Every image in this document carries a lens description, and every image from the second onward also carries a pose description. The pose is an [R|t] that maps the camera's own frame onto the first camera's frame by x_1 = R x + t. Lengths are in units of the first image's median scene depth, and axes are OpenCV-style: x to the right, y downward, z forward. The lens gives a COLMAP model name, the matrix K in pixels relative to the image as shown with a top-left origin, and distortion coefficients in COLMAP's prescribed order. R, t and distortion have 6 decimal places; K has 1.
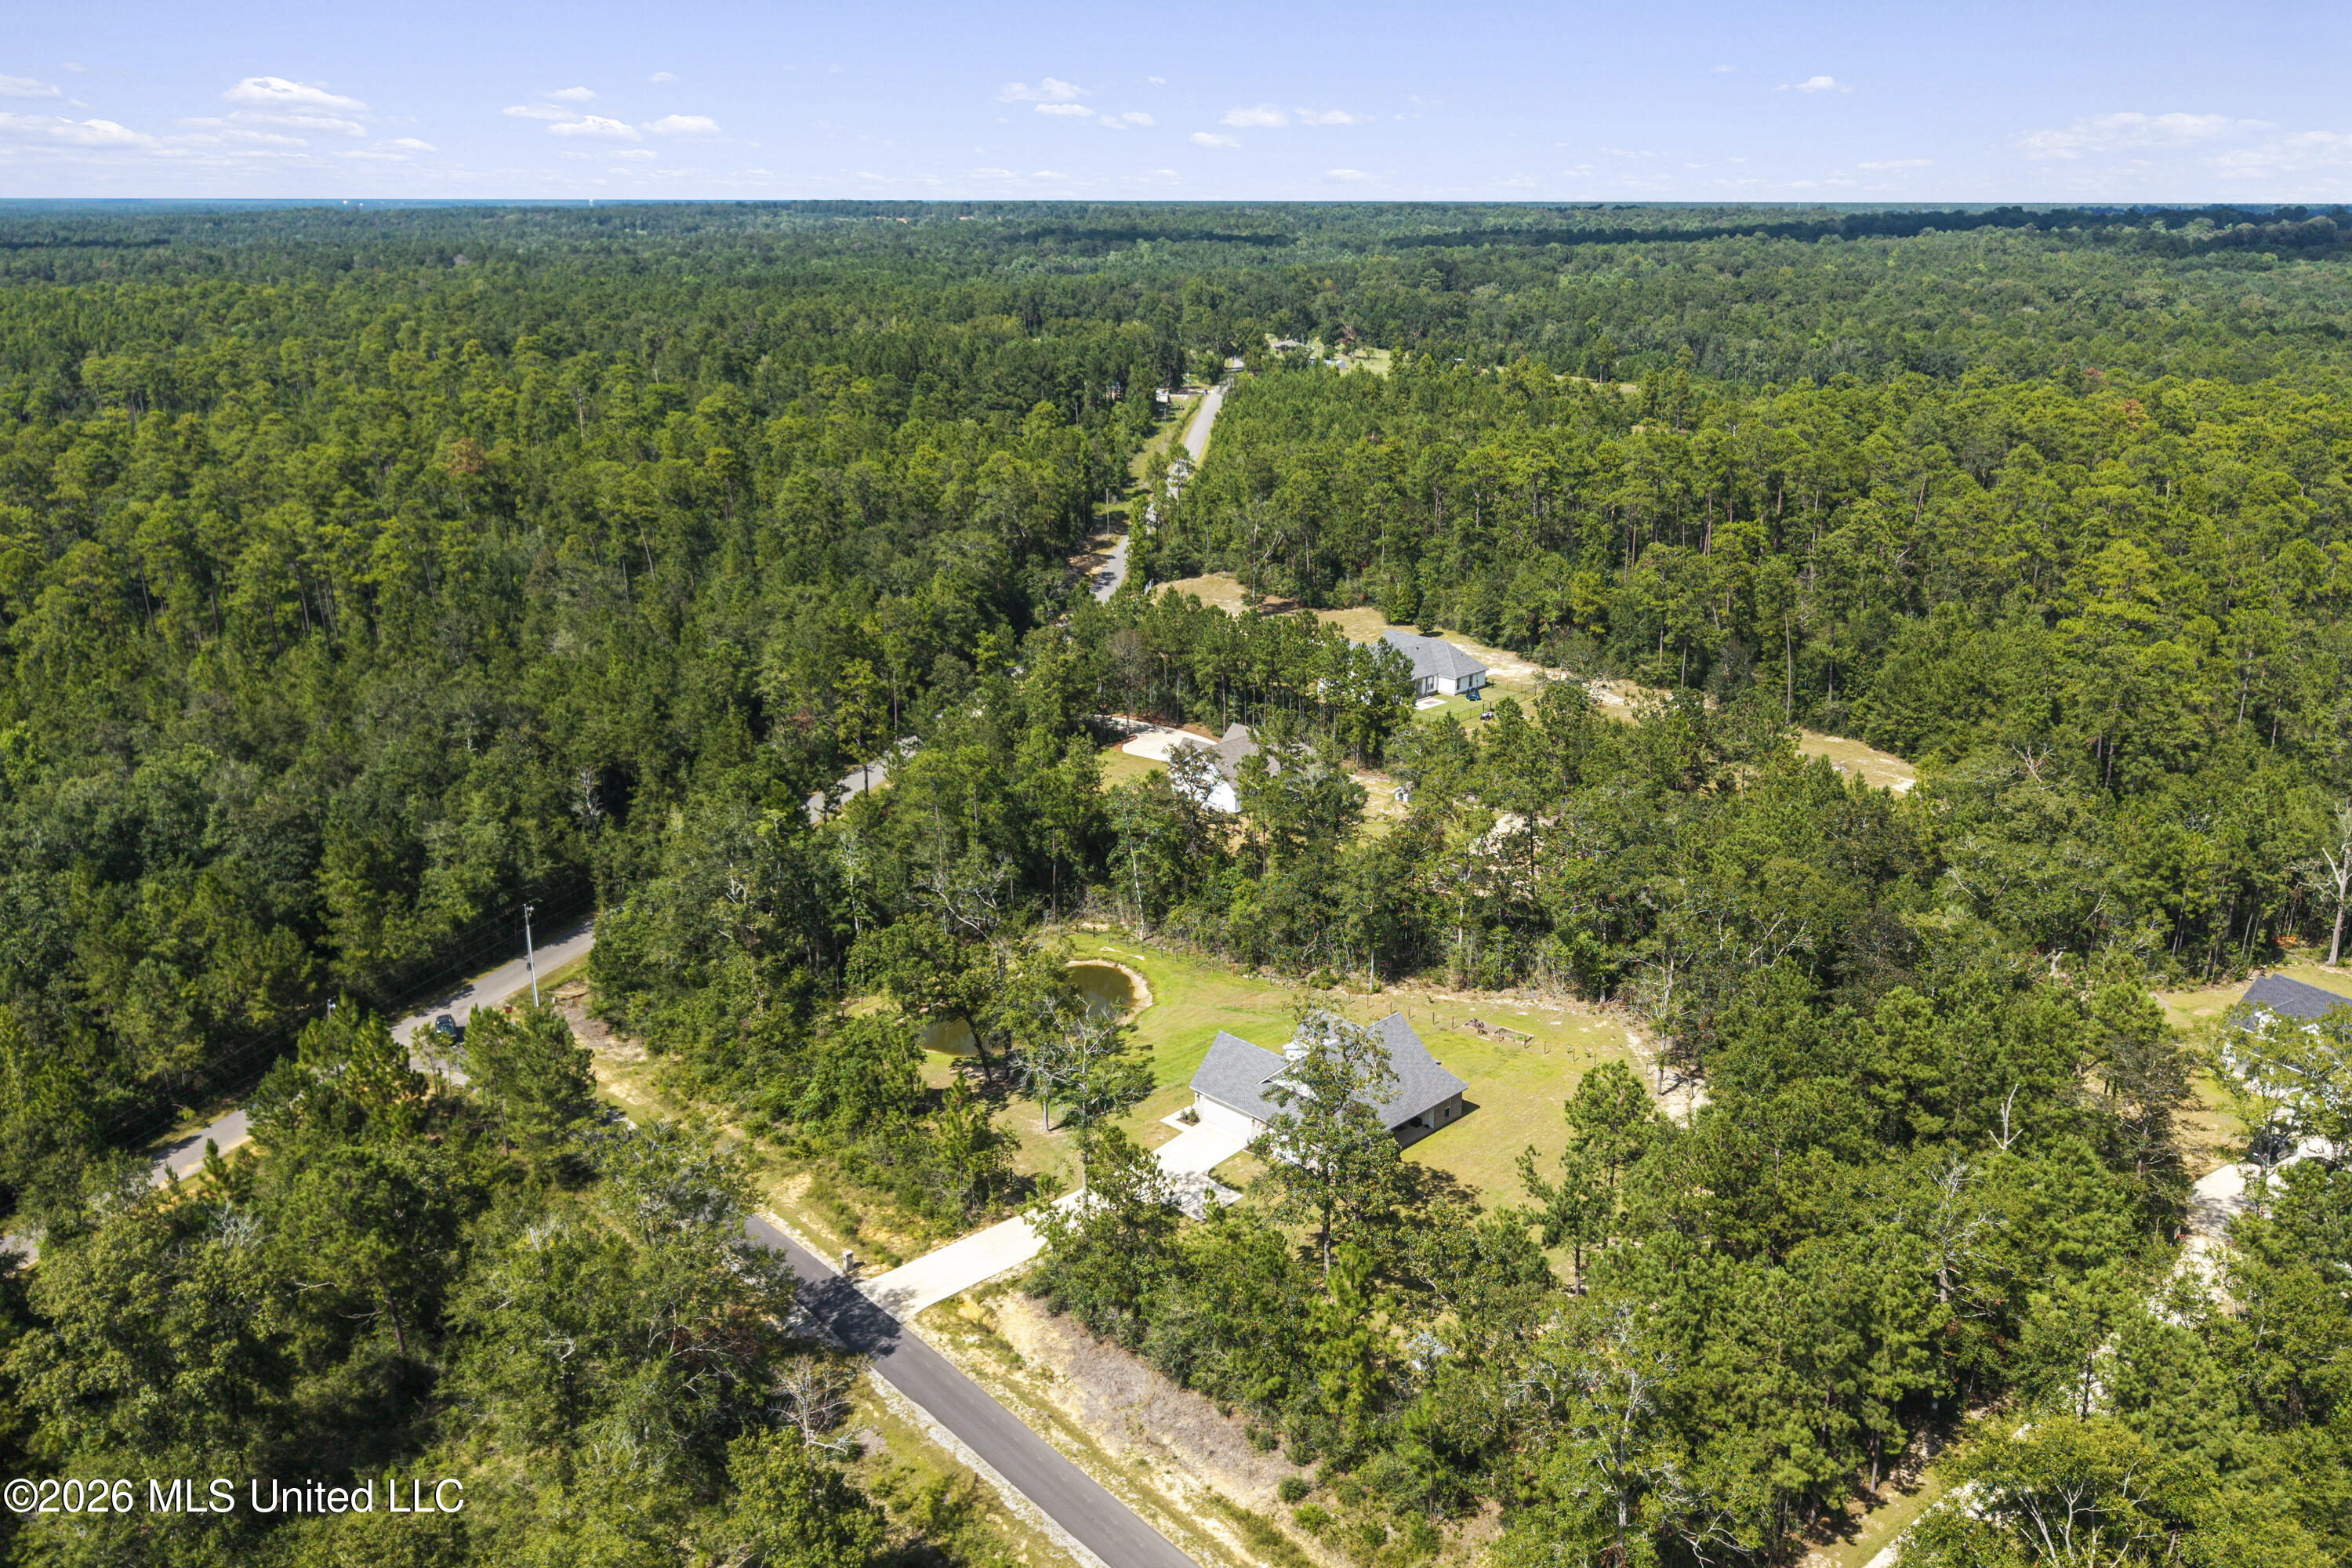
lens RADIAL K [[1847.9, 0, 1191.7], [0, 1847.9, 783.1], [0, 0, 1]] dist [0.026435, -0.044589]
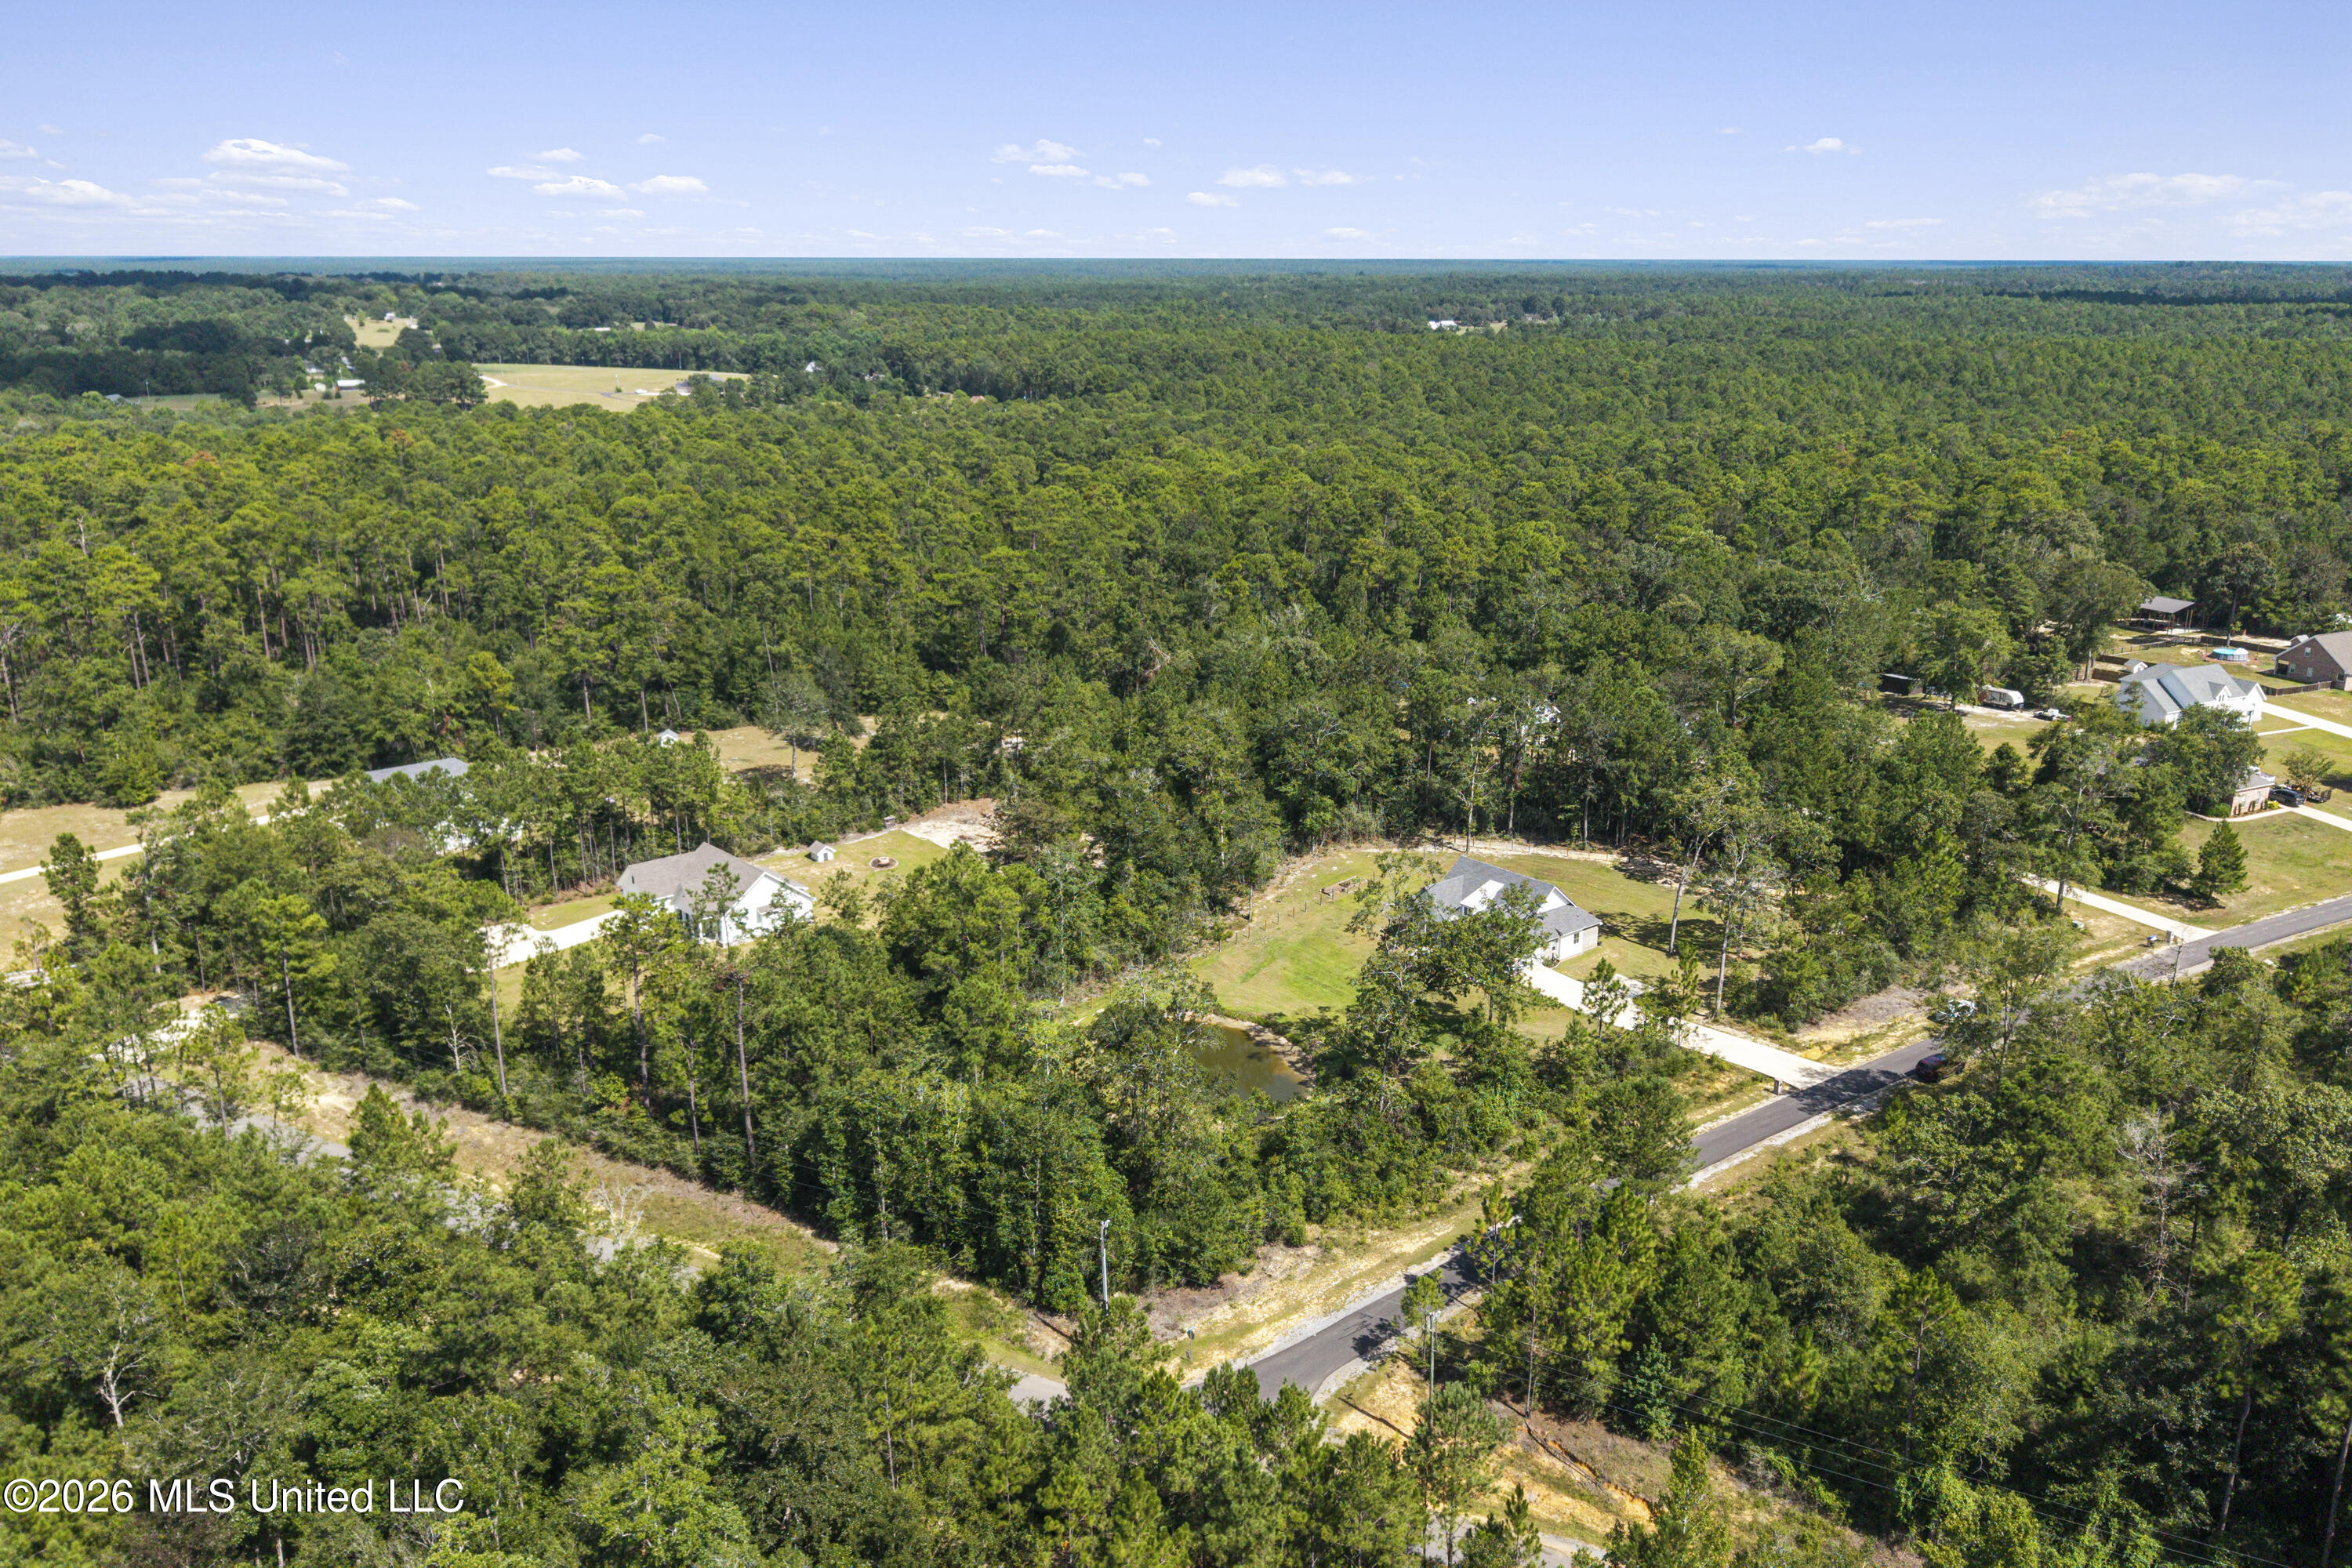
lens RADIAL K [[1847.9, 0, 1172.6], [0, 1847.9, 803.9], [0, 0, 1]] dist [0.026435, -0.044589]
pose [[0.100507, -0.280496, 0.954579, -1.170886], [0.299388, 0.923495, 0.239840, -0.293860], [-0.948823, 0.261684, 0.176795, 0.953962]]
